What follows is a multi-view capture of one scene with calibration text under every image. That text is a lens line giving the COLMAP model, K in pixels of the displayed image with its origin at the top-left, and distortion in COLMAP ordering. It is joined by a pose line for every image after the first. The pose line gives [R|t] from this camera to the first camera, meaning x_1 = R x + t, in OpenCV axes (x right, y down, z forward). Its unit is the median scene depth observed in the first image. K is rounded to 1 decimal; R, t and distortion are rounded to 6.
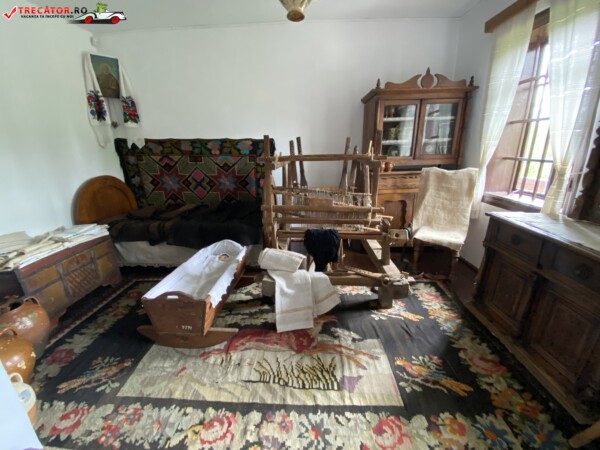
lens RADIAL K [[242.5, 0, 297.6], [0, 242.5, 225.4], [0, 0, 1]] dist [0.016902, -0.018513]
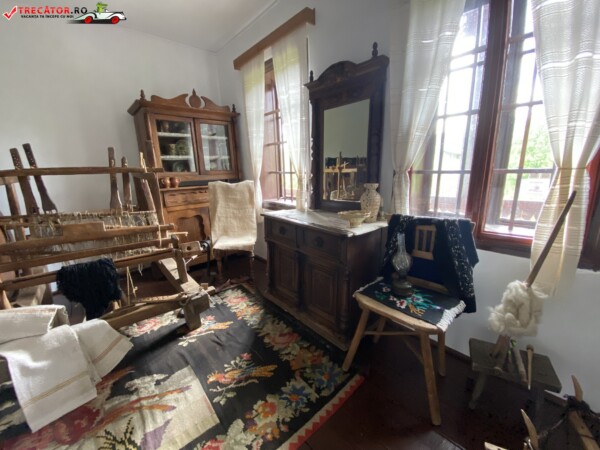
lens RADIAL K [[242.5, 0, 297.9], [0, 242.5, 225.6], [0, 0, 1]] dist [0.016902, -0.018513]
pose [[0.733917, -0.151334, 0.662166, 0.096199], [0.210730, 0.977491, -0.010166, 0.048603], [-0.645723, 0.146999, 0.749288, -0.002973]]
